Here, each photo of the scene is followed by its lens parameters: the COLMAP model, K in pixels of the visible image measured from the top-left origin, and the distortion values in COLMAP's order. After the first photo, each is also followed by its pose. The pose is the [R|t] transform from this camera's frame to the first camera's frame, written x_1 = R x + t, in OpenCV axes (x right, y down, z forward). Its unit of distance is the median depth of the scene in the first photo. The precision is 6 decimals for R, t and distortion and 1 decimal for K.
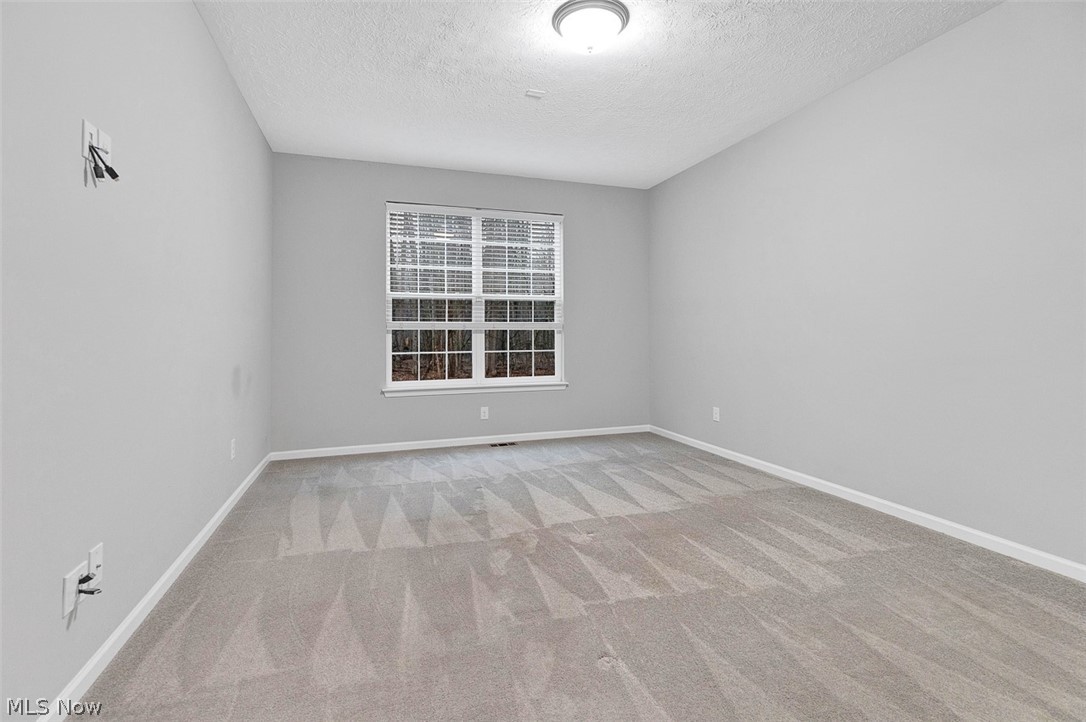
lens RADIAL K [[506.0, 0, 532.0], [0, 506.0, 315.2], [0, 0, 1]] dist [0.010006, -0.001071]
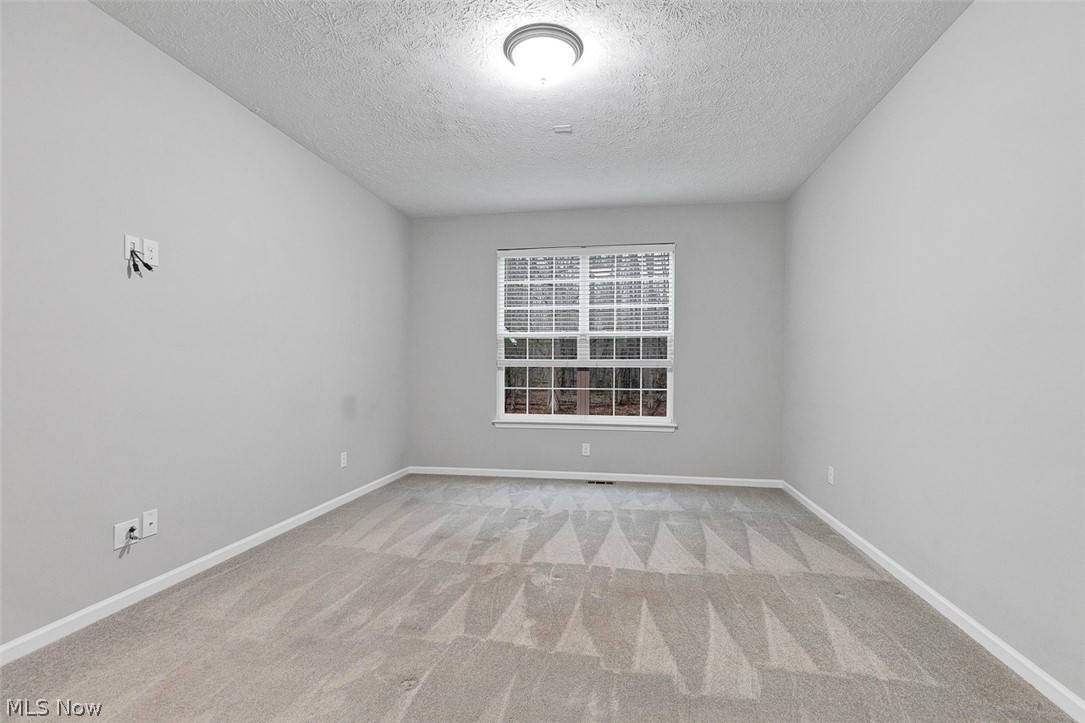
lens RADIAL K [[505.5, 0, 541.1], [0, 505.5, 361.8], [0, 0, 1]] dist [0.010006, -0.001071]
pose [[0.881900, 0.001832, -0.471433, 0.367687], [0.009820, 0.999704, 0.022254, -0.006791], [0.471334, -0.024256, 0.881621, 0.085868]]
